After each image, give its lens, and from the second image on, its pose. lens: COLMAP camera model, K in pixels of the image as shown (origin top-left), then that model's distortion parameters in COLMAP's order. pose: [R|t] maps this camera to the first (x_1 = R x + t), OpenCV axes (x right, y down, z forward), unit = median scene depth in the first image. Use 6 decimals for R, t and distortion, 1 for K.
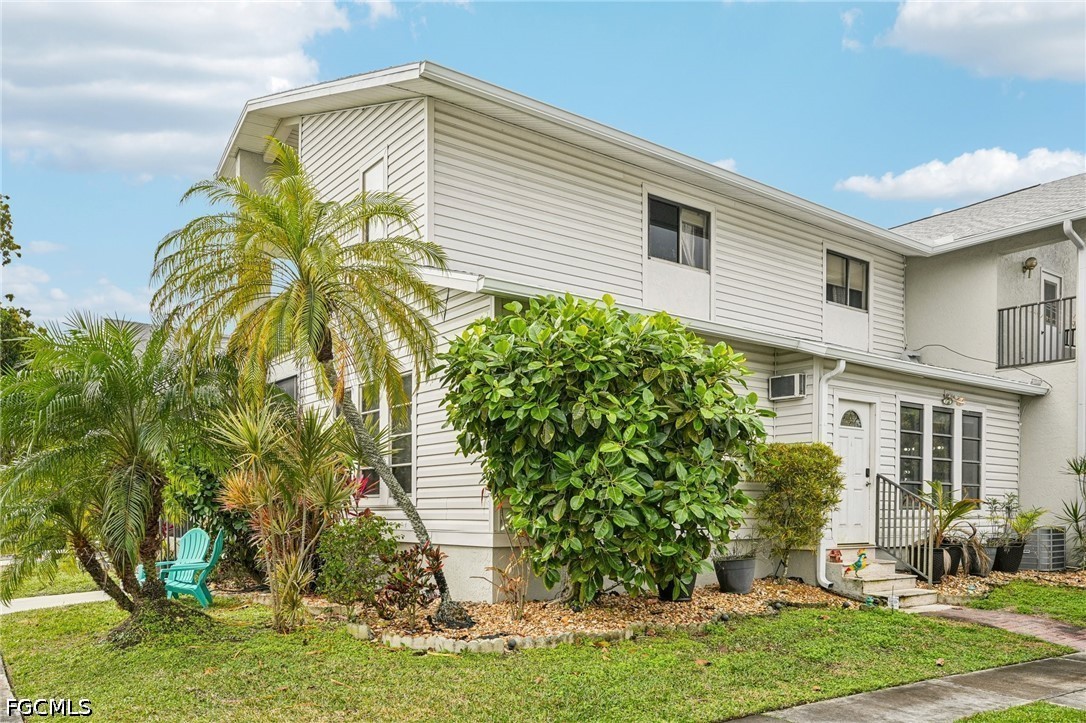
lens RADIAL K [[866.8, 0, 539.6], [0, 866.8, 514.9], [0, 0, 1]] dist [0.002616, -0.002805]
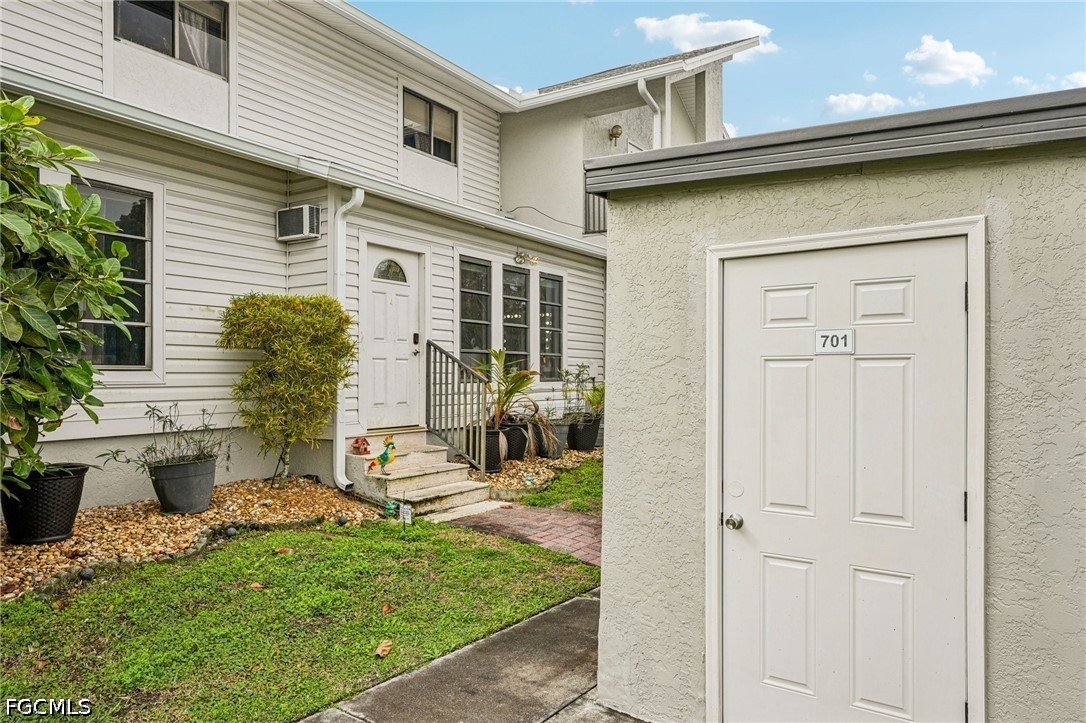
lens RADIAL K [[739.4, 0, 542.2], [0, 739.4, 360.0], [0, 0, 1]] dist [0.007207, -0.003978]
pose [[0.939562, 0.001085, 0.342376, 0.248519], [0.008353, 0.999625, -0.026090, -0.009365], [-0.342276, 0.027373, 0.939201, 0.304413]]
